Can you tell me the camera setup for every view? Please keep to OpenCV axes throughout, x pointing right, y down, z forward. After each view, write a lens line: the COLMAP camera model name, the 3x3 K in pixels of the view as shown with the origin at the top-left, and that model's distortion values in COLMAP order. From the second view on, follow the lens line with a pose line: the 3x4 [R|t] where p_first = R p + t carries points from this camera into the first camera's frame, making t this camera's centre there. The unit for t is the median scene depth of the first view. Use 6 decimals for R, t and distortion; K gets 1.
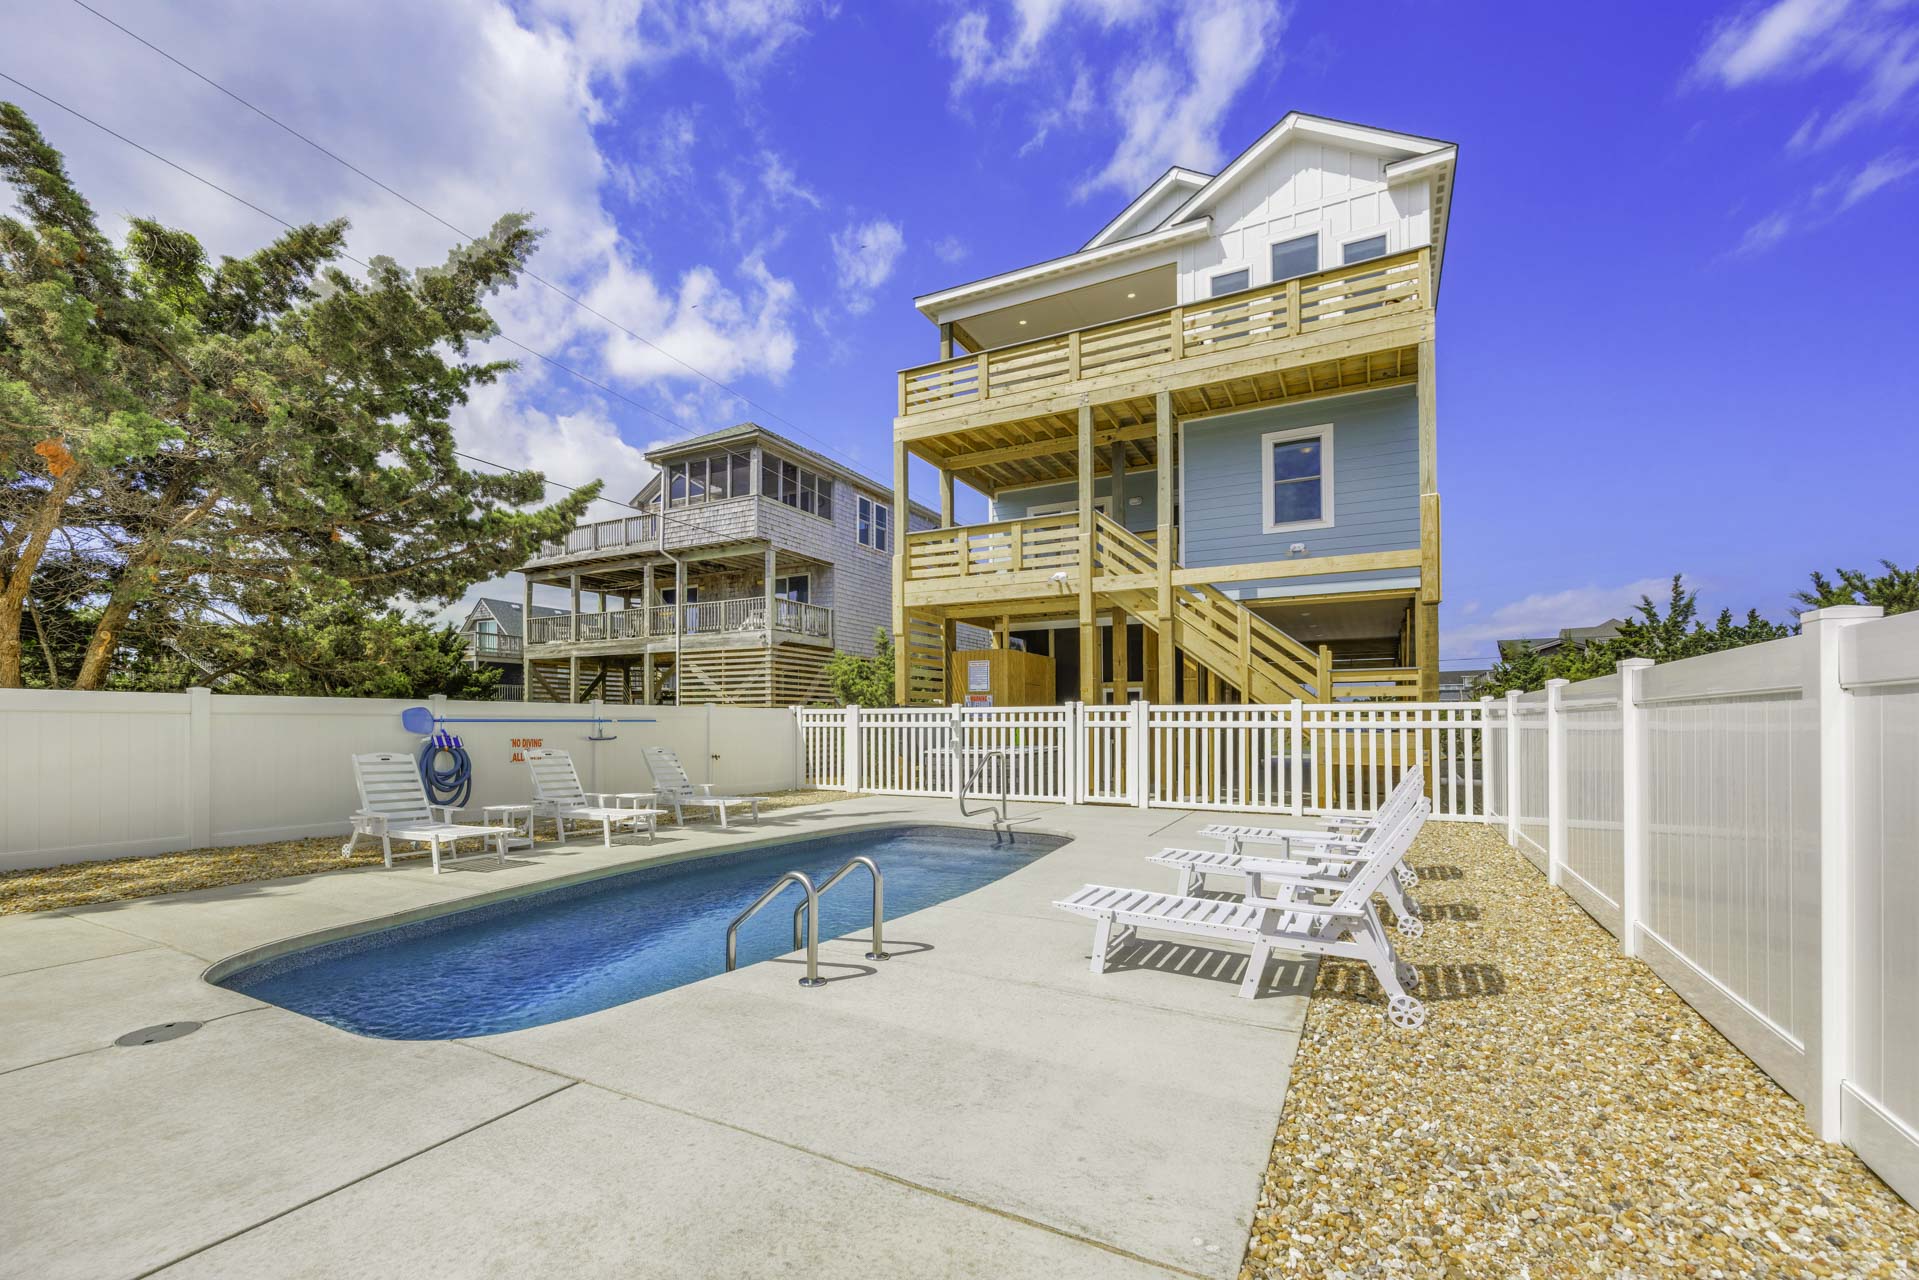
lens RADIAL K [[815.1, 0, 954.2], [0, 815.1, 721.2], [0, 0, 1]] dist [0.001808, 0.000165]
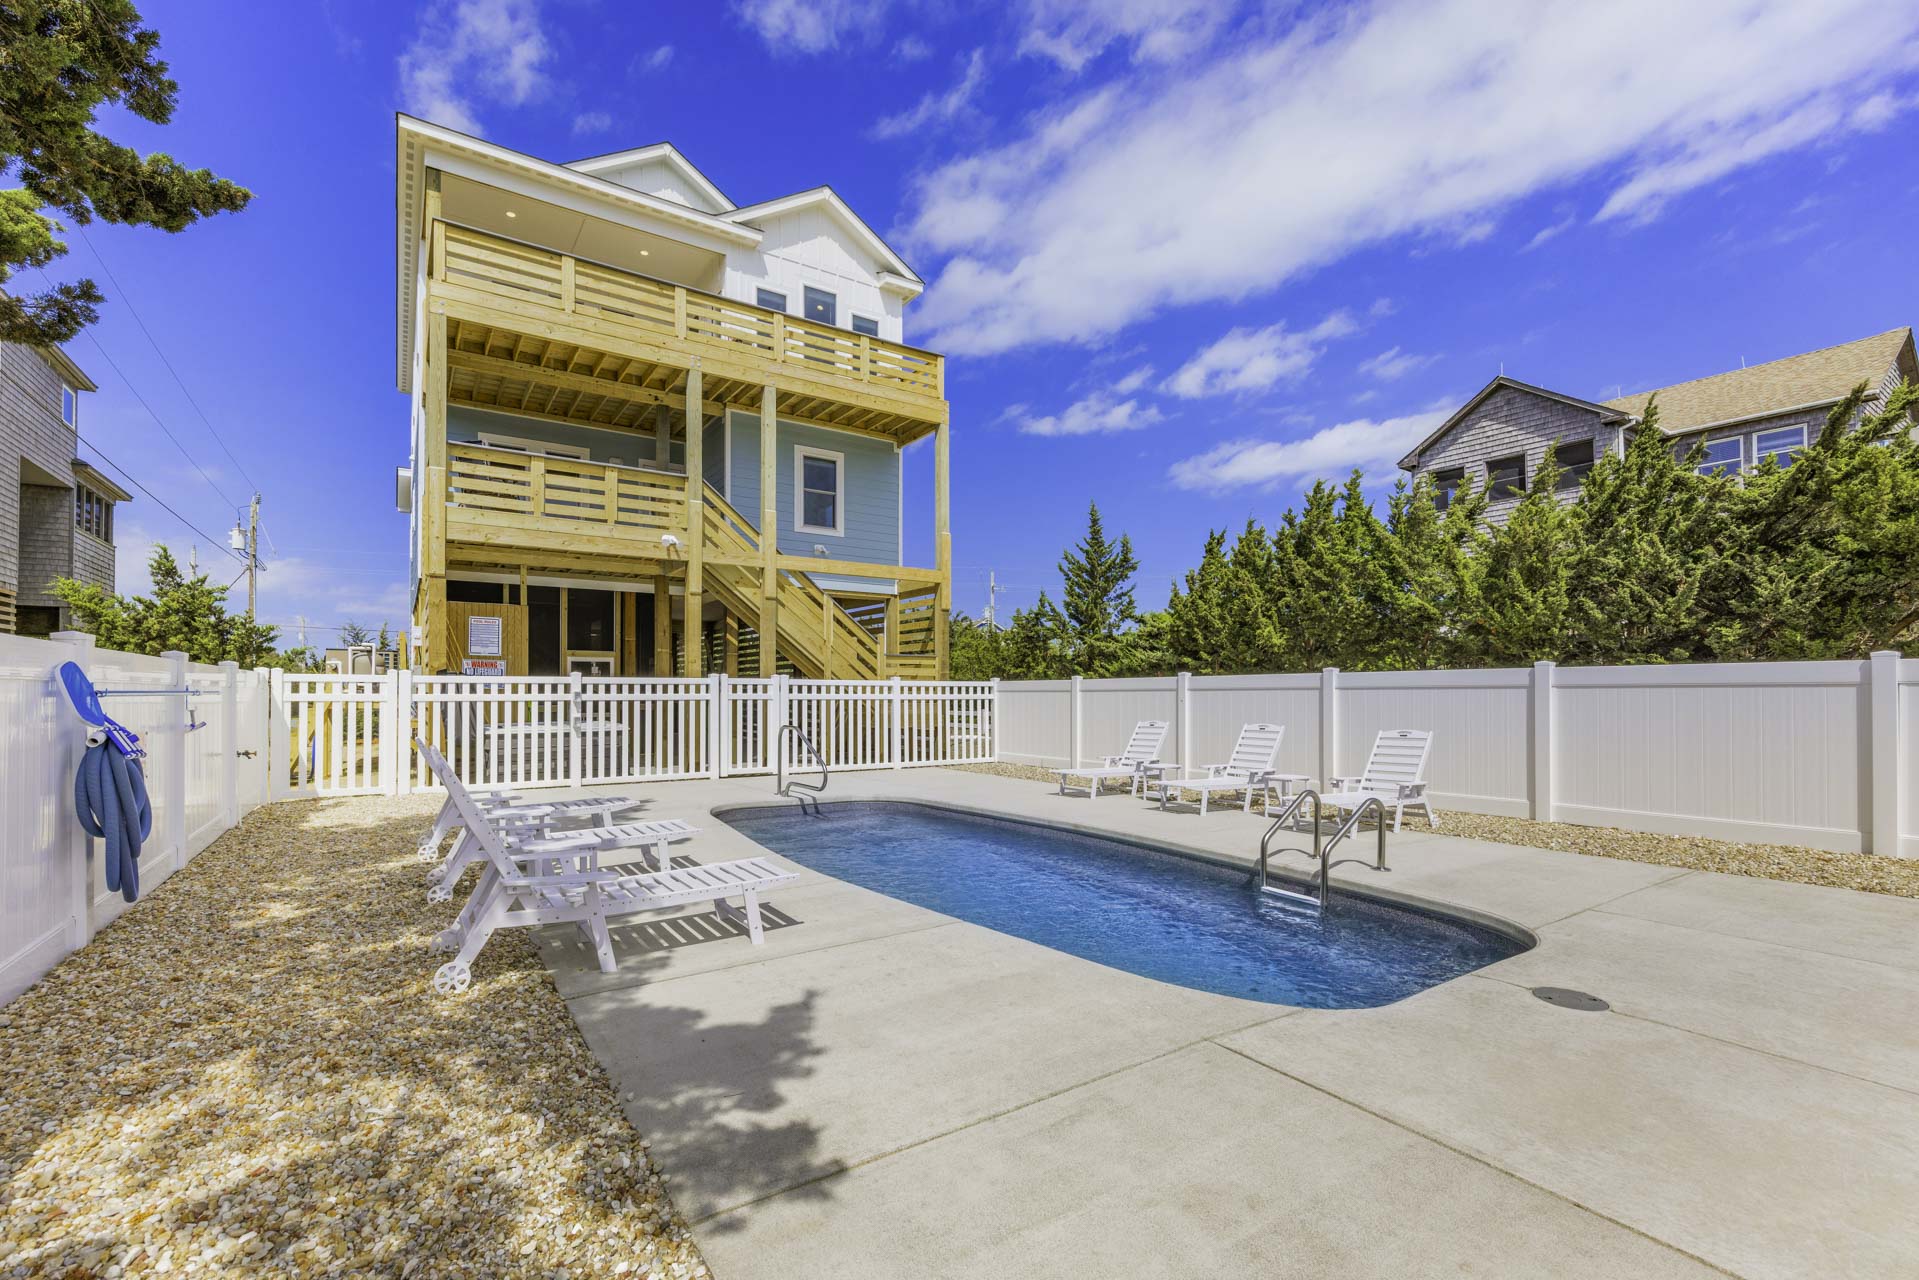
lens RADIAL K [[795.6, 0, 951.1], [0, 795.6, 692.6], [0, 0, 1]] dist [-0.001564, -0.000095]
pose [[0.490243, 0.003402, 0.871579, -0.517578], [-0.001654, 0.999994, -0.002973, 0.000981], [-0.871584, 0.000016, 0.490246, 0.271805]]
